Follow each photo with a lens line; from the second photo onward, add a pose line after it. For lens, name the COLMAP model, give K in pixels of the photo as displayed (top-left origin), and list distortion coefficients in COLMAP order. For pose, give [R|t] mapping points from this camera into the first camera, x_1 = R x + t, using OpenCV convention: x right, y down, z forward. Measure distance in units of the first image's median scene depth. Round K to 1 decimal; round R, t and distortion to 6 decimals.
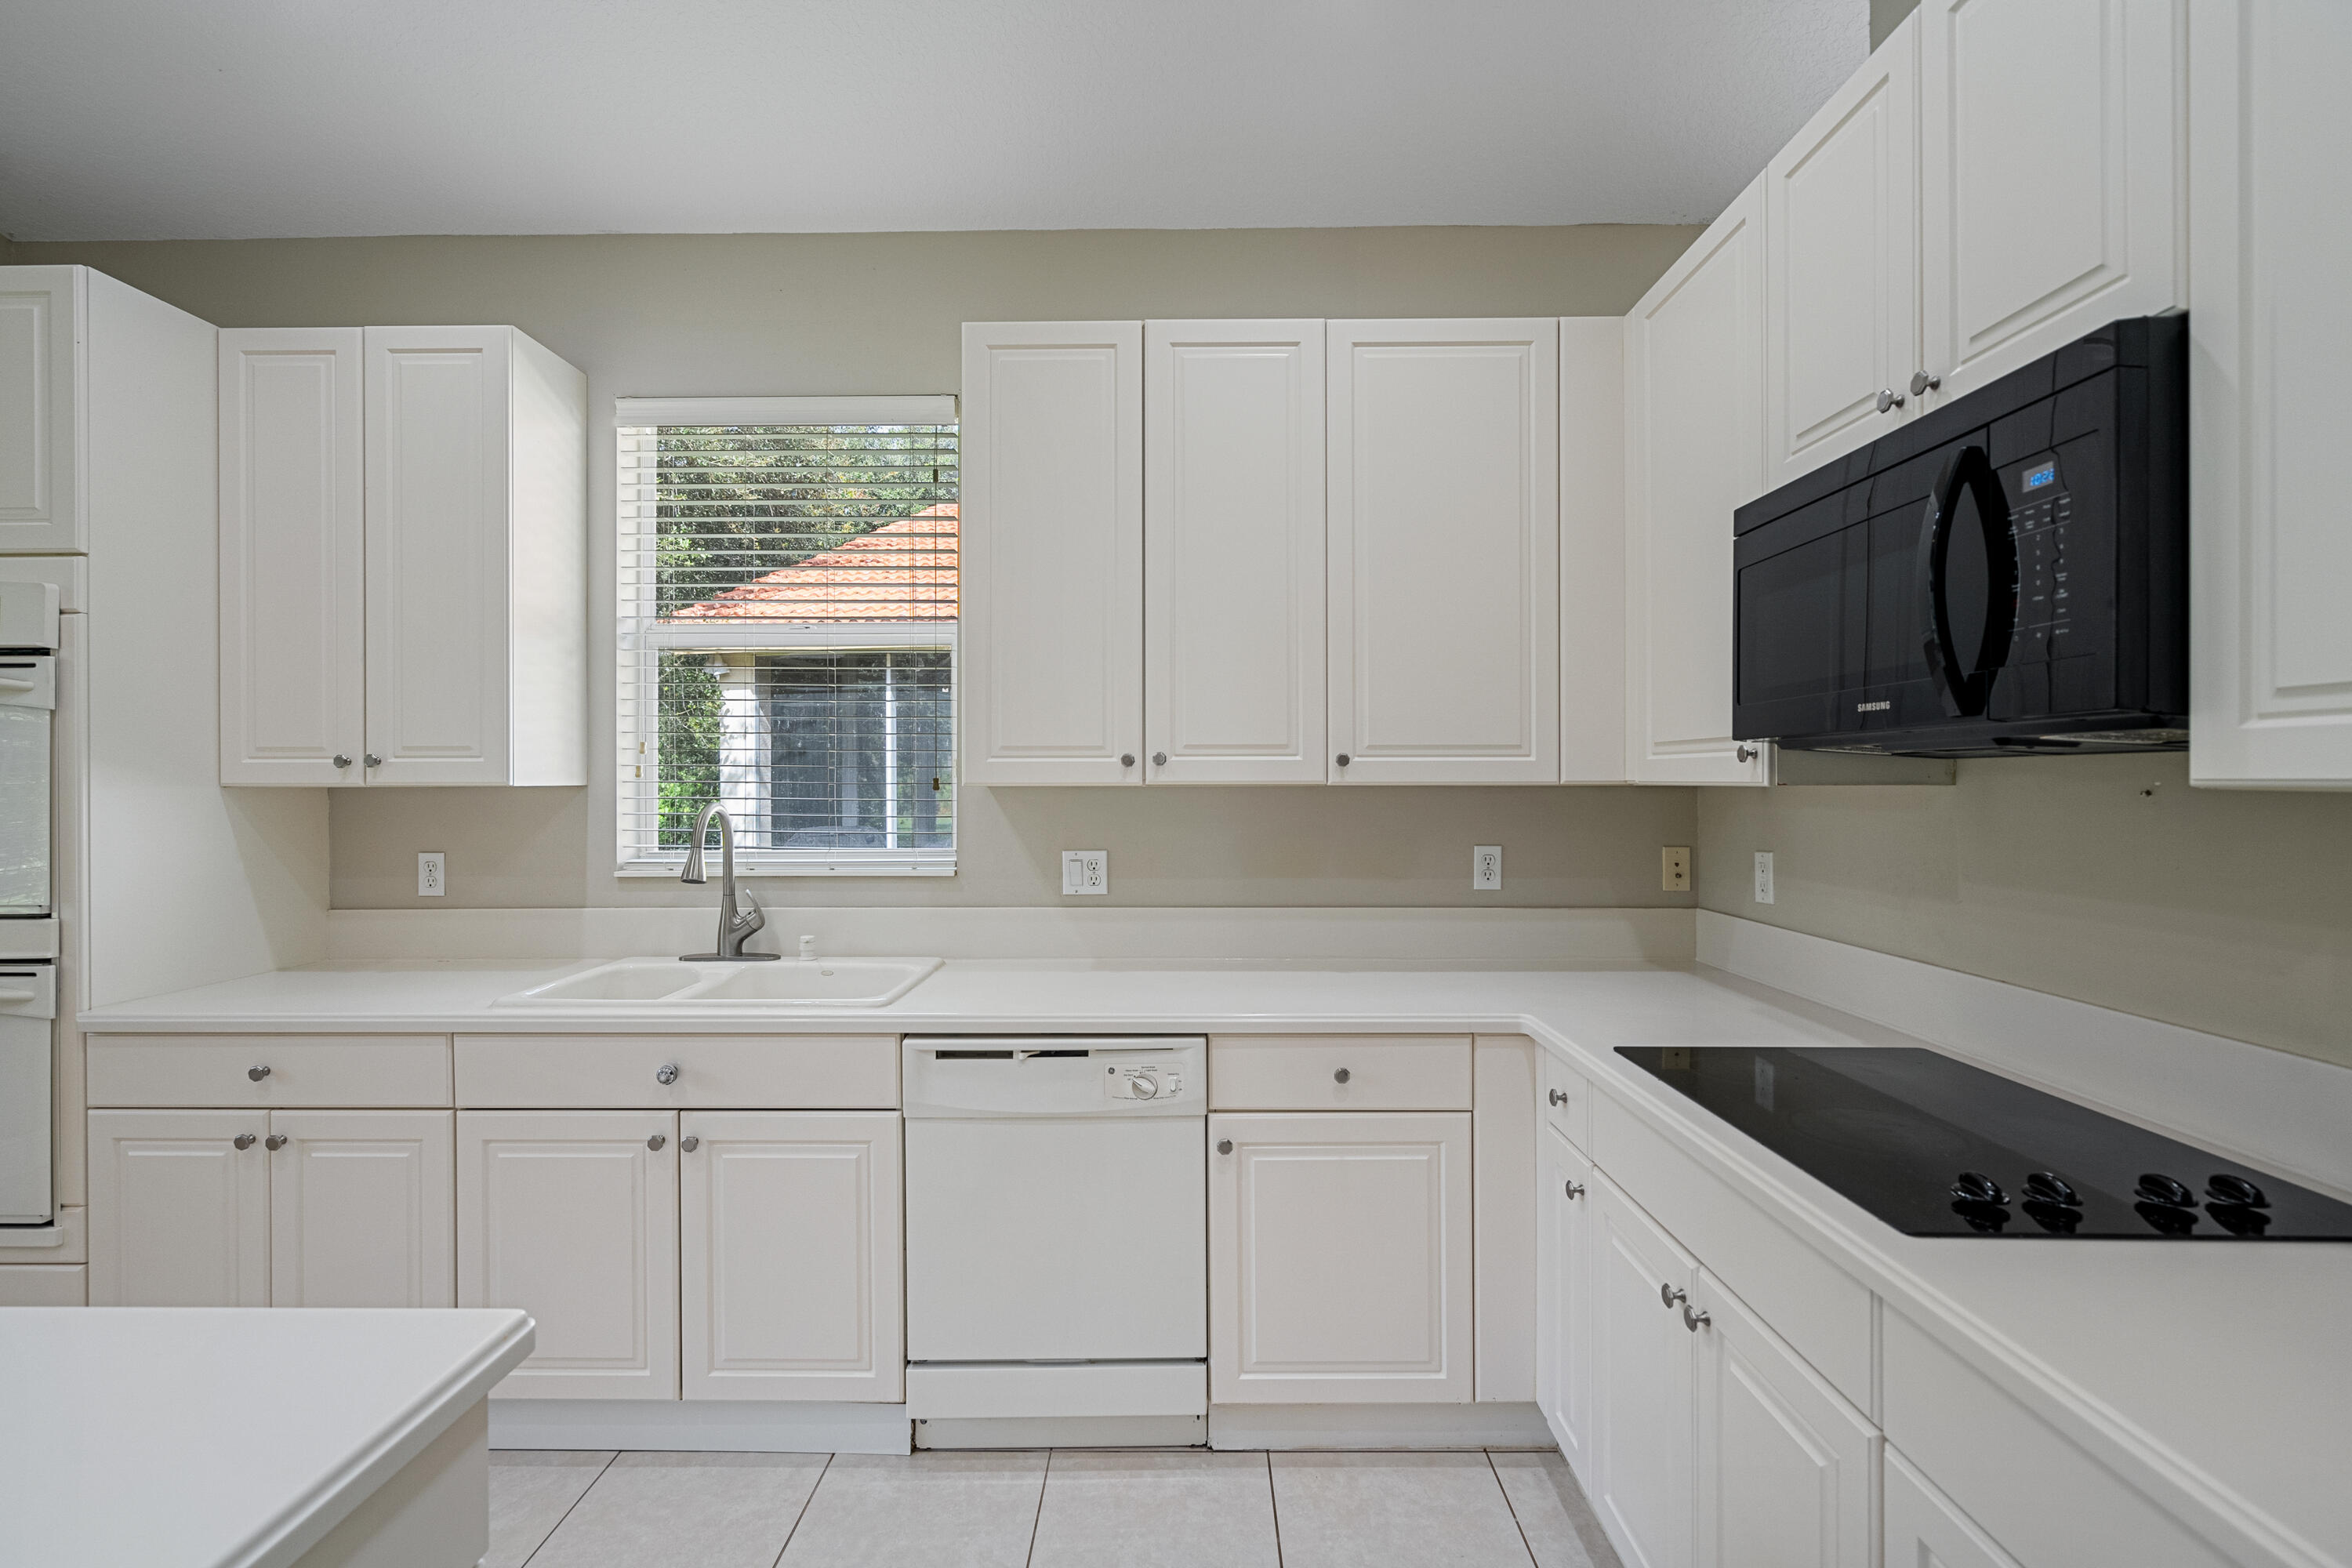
lens RADIAL K [[1072.4, 0, 1173.8], [0, 1072.4, 781.7], [0, 0, 1]] dist [-0.006743, 0.004067]
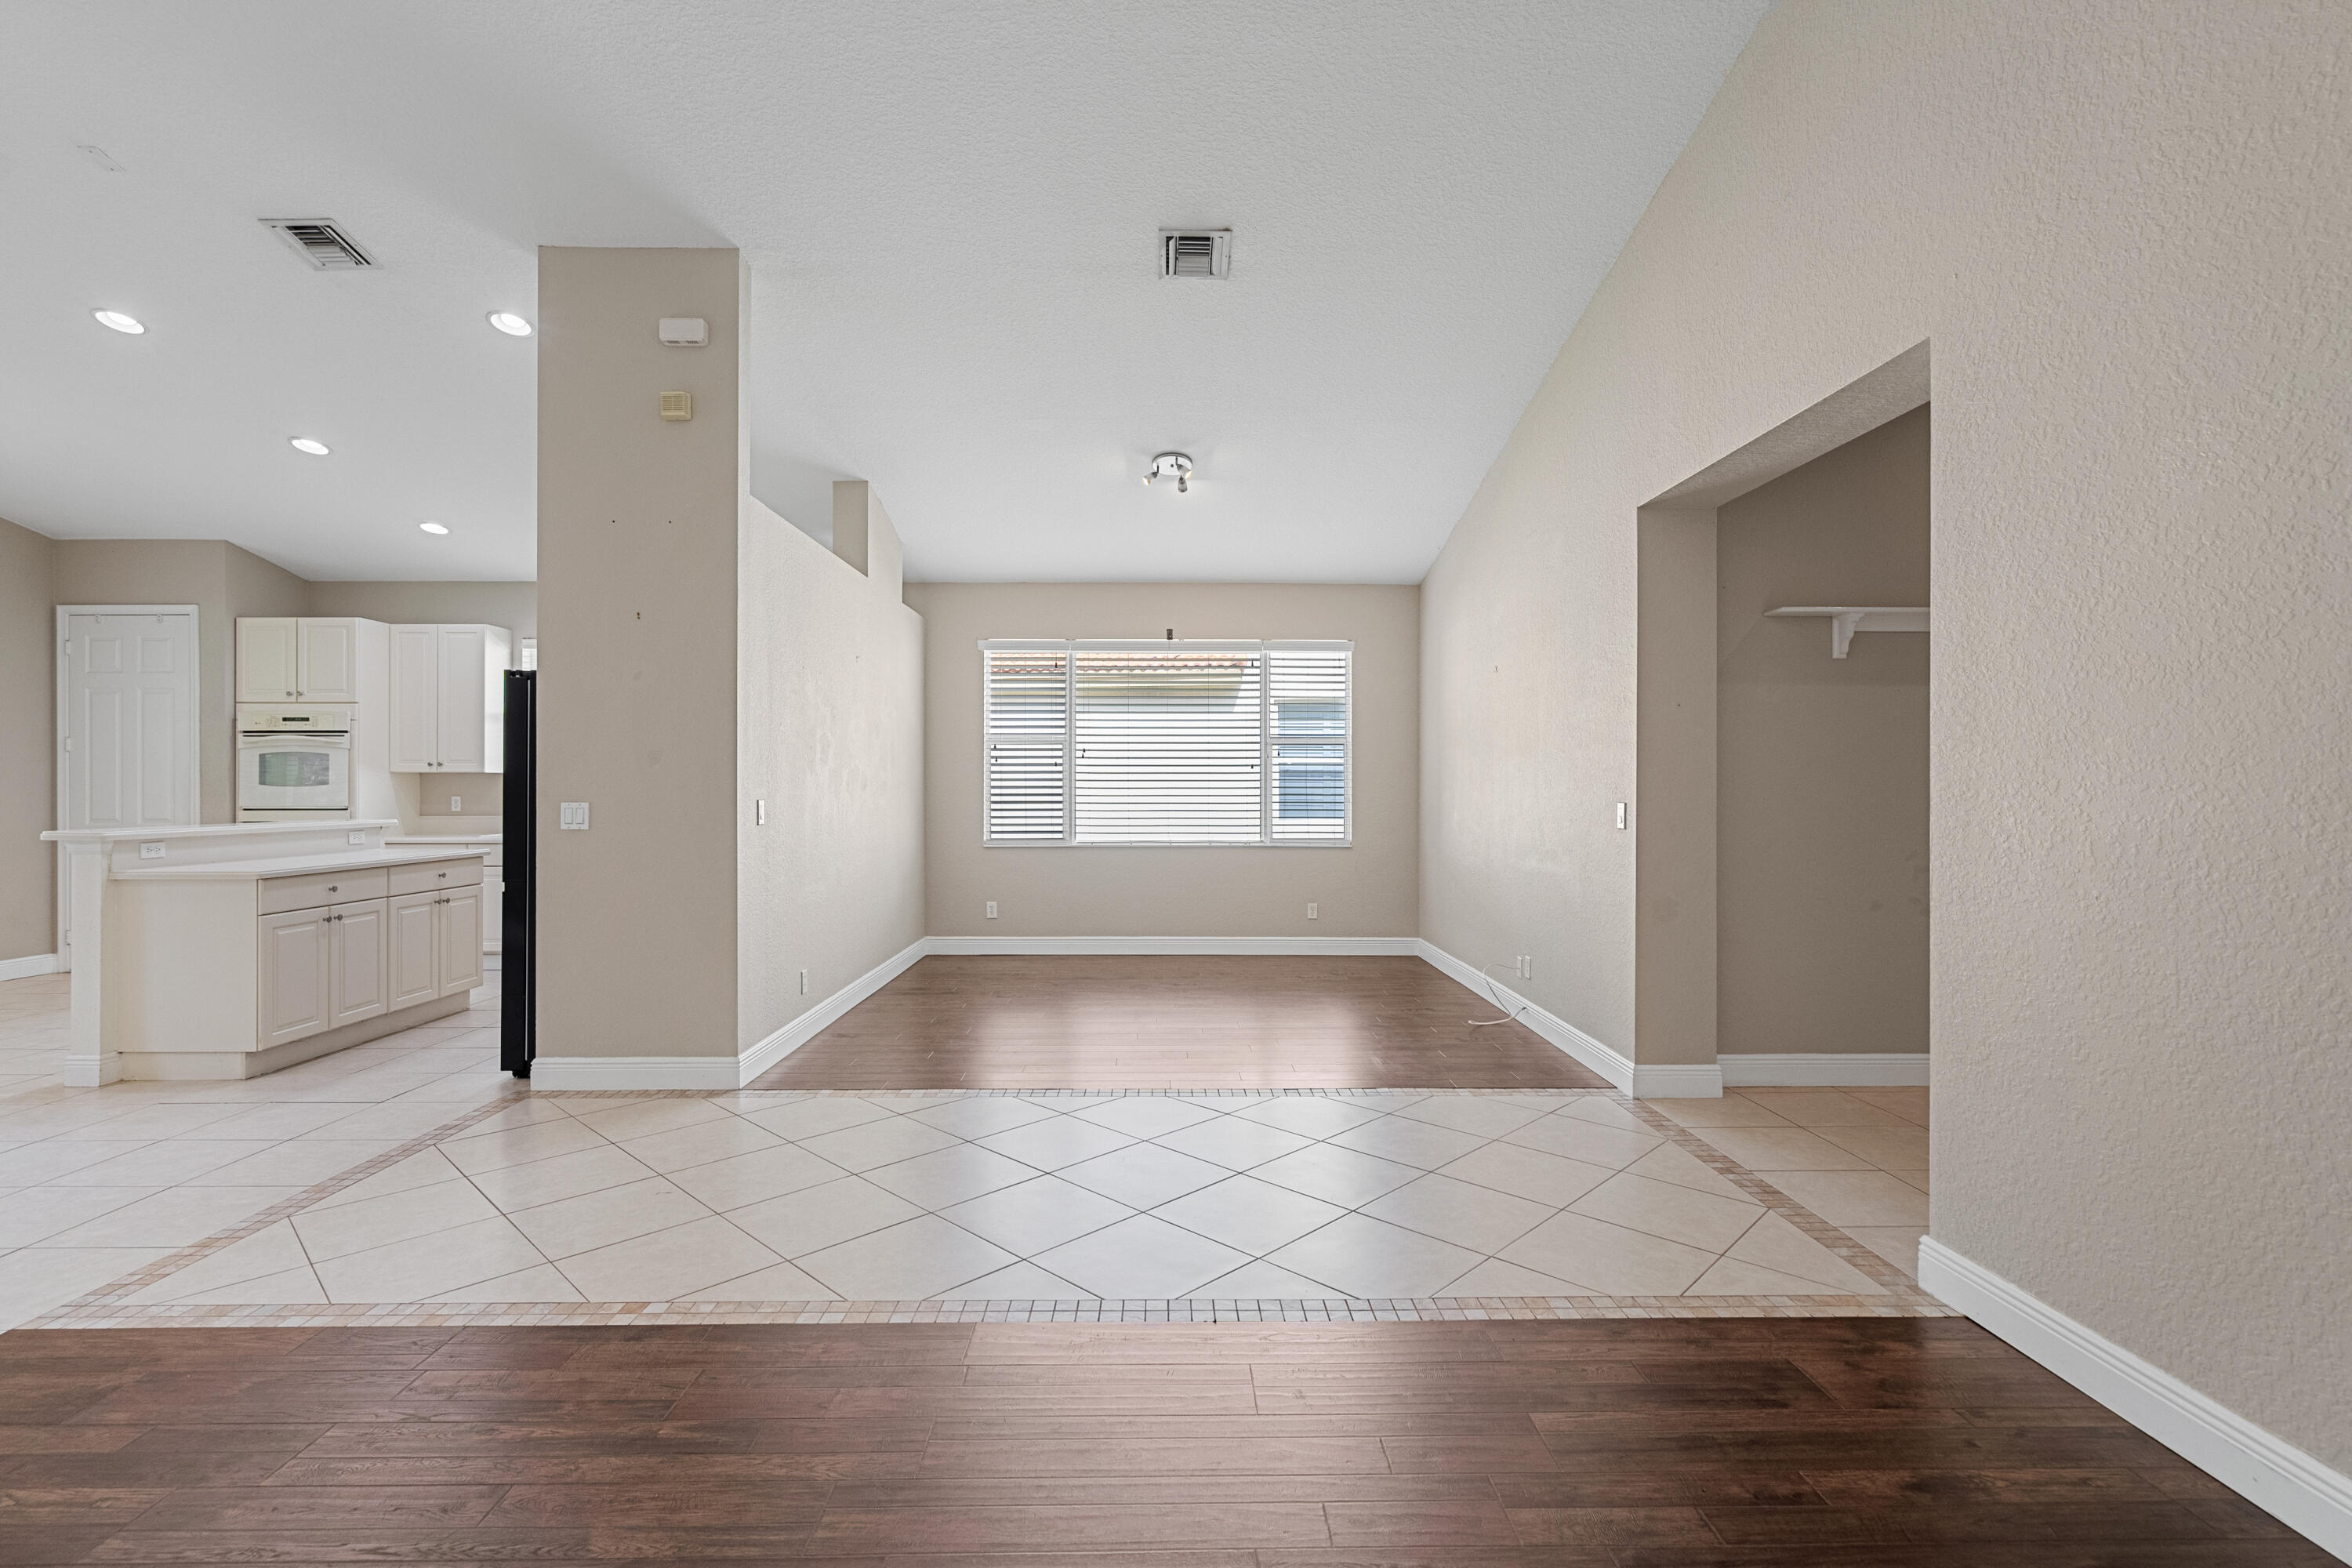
lens RADIAL K [[1072.4, 0, 1181.7], [0, 1072.4, 787.6], [0, 0, 1]] dist [-0.006743, 0.004067]
pose [[0.999686, 0.004768, 0.024620, 1.359103], [-0.004828, 0.999985, 0.002394, 0.031806], [-0.024608, -0.002512, 0.999694, -2.205911]]
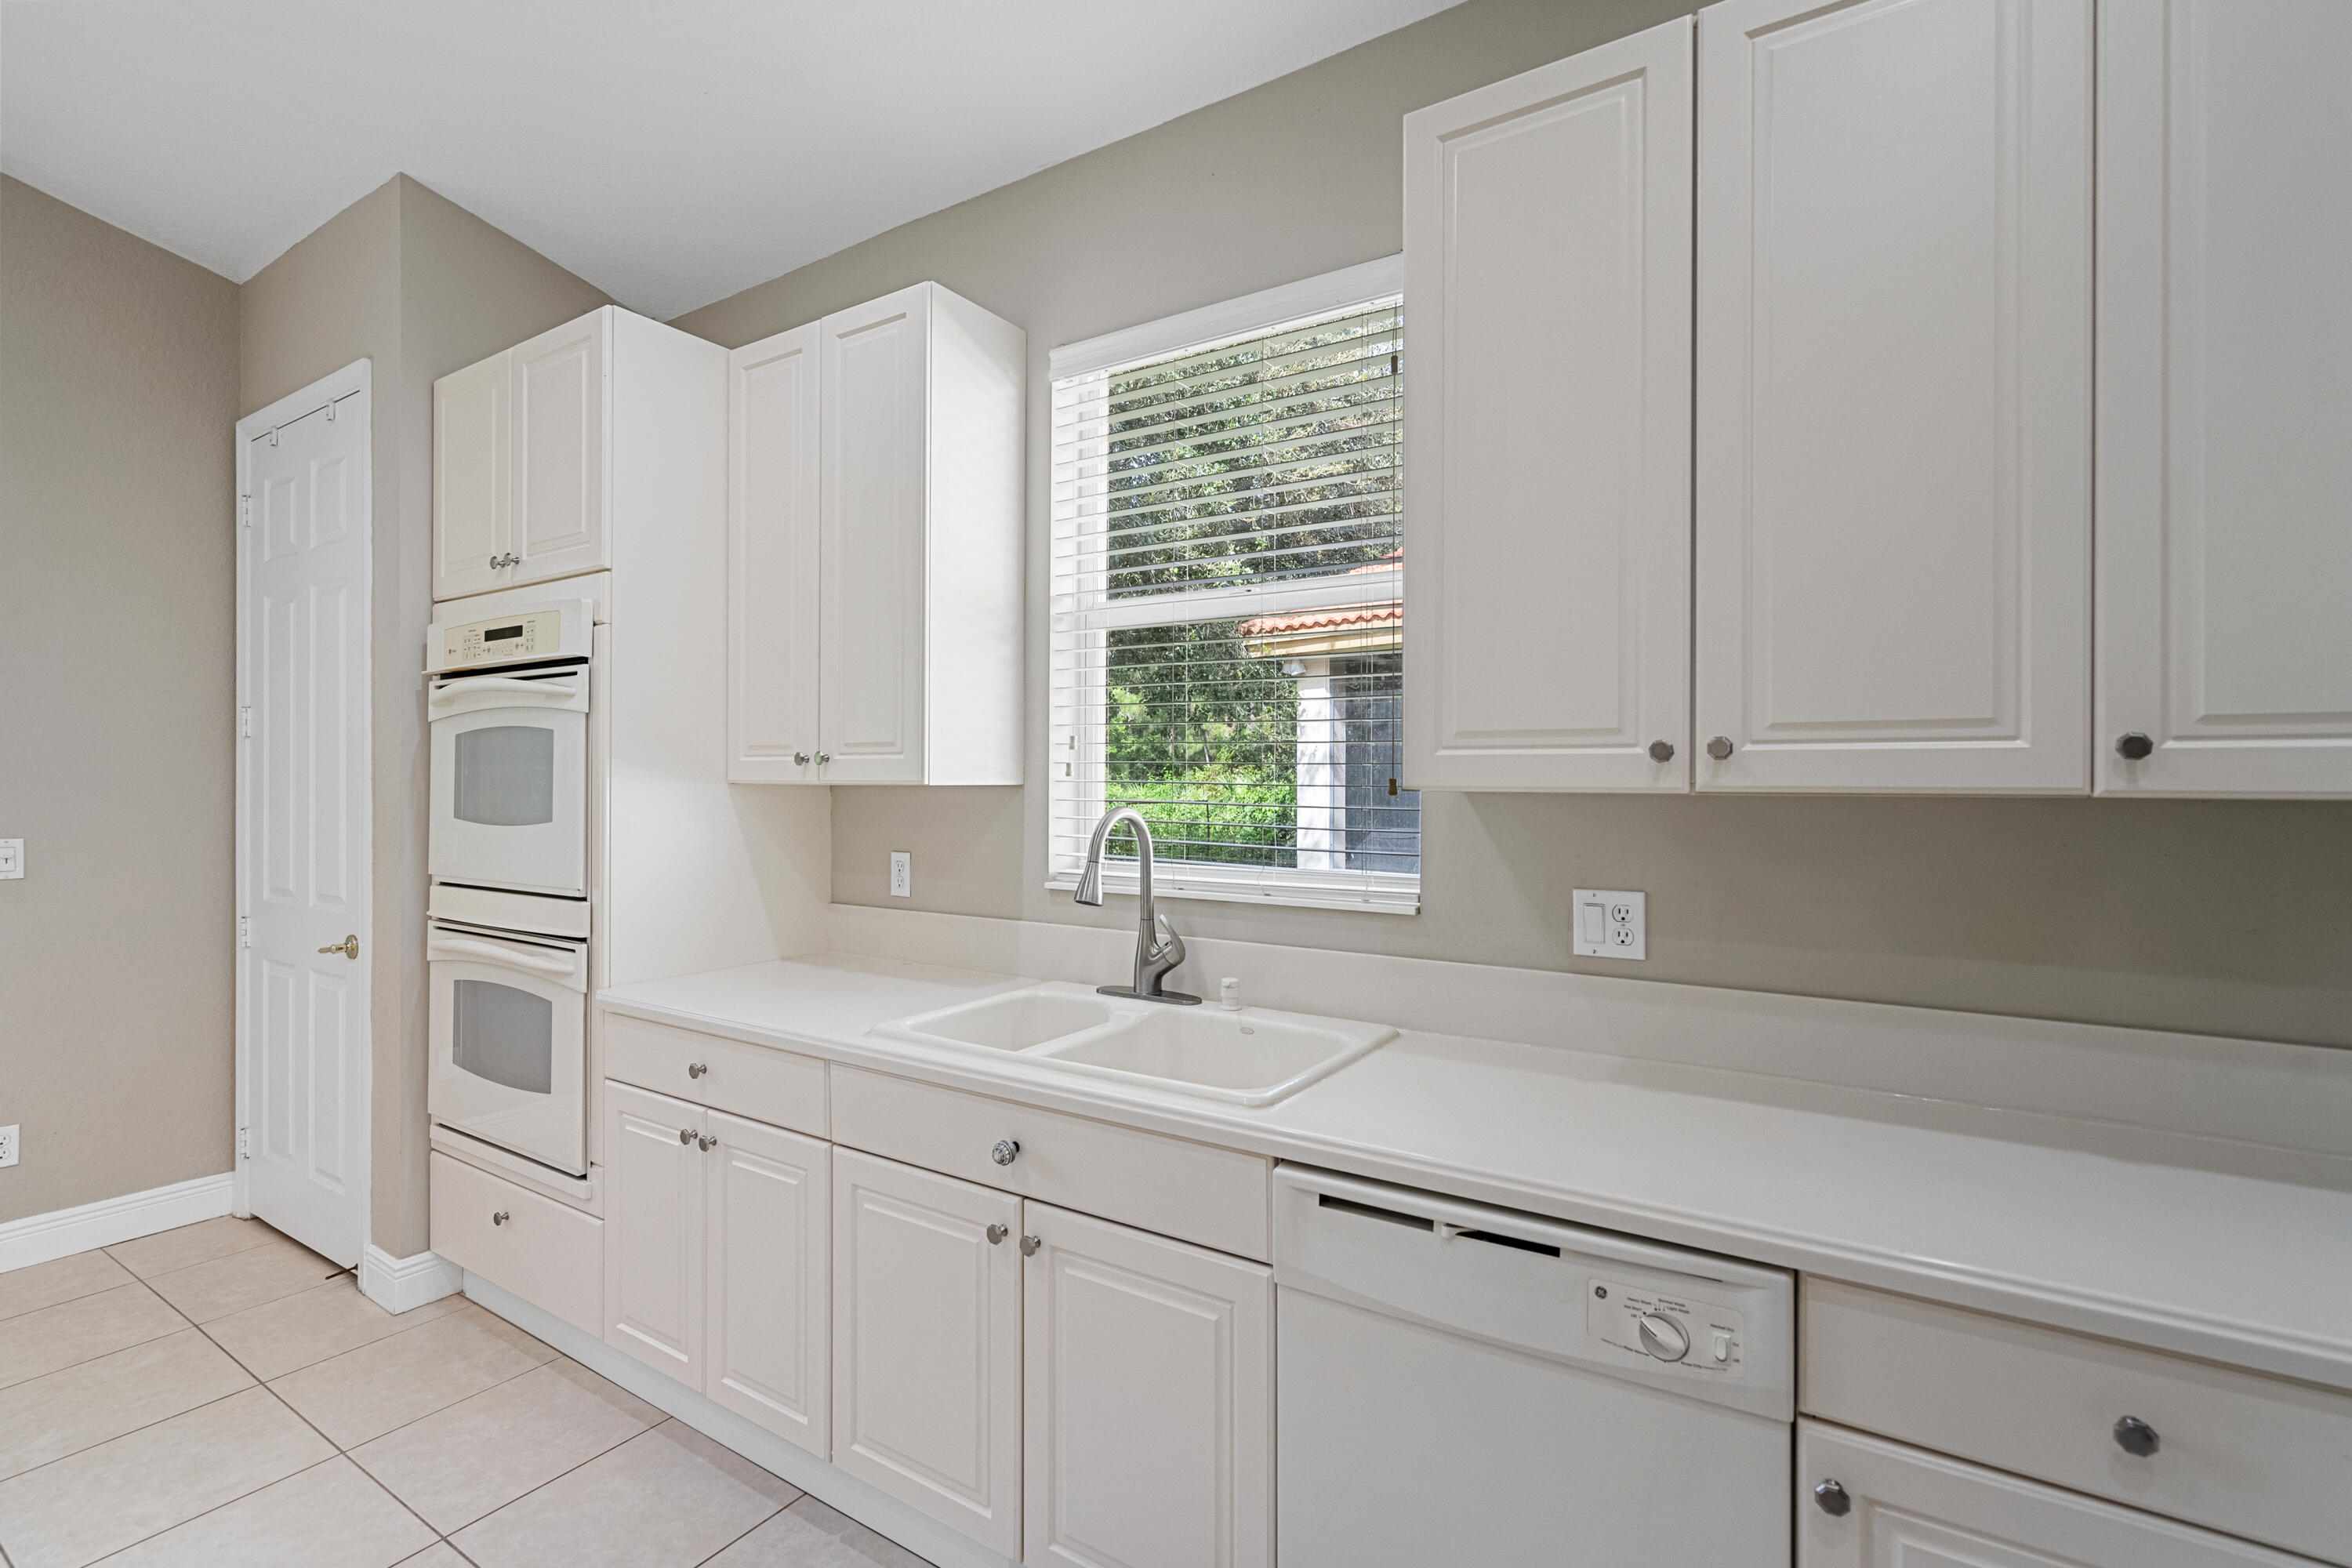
lens RADIAL K [[1072.4, 0, 1169.1], [0, 1072.4, 778.5], [0, 0, 1]] dist [-0.006743, 0.004067]
pose [[0.846188, 0.005047, -0.532861, 0.043354], [-0.006345, 0.999980, -0.000604, -0.002301], [0.532847, 0.003892, 0.846203, 0.343770]]
